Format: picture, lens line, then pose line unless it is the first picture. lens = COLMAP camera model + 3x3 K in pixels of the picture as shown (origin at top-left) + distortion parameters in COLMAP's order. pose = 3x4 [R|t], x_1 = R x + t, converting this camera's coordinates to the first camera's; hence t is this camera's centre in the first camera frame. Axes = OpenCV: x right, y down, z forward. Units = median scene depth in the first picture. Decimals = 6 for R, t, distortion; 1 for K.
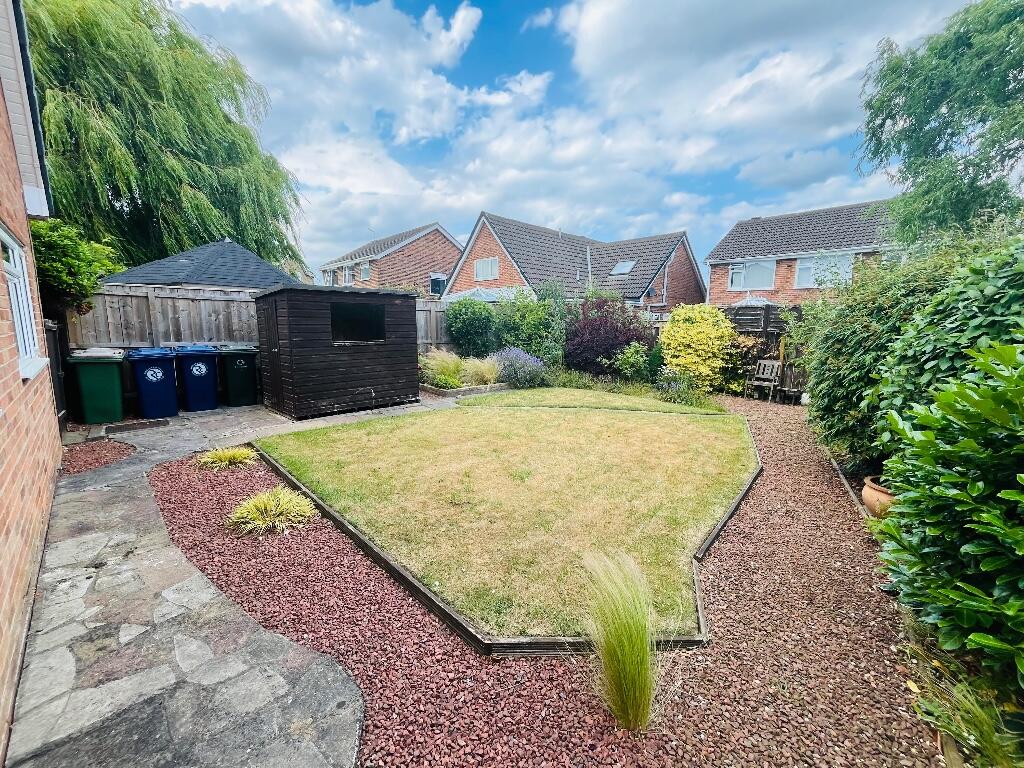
lens RADIAL K [[418.3, 0, 514.2], [0, 418.3, 383.9], [0, 0, 1]] dist [-0.003451, 0.000247]
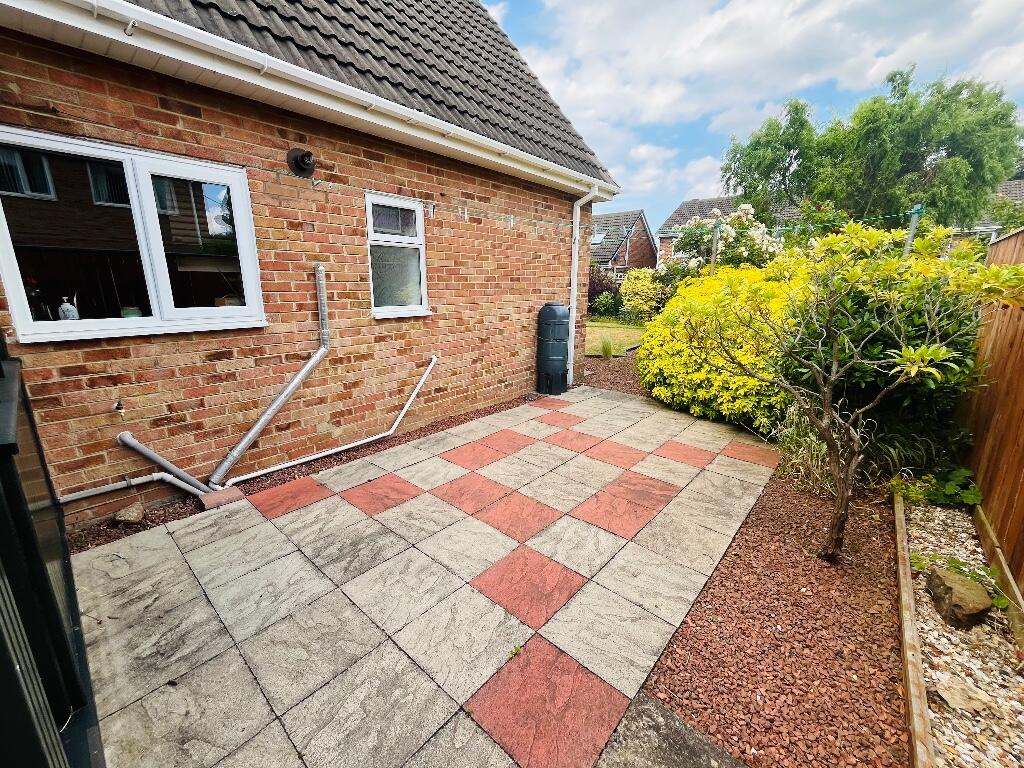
lens RADIAL K [[418.3, 0, 514.2], [0, 418.3, 383.9], [0, 0, 1]] dist [-0.003451, 0.000247]
pose [[0.996834, -0.022697, 0.076203, -0.213241], [0.015420, 0.995382, 0.094749, 0.103201], [-0.078002, -0.093274, 0.992580, -0.666914]]
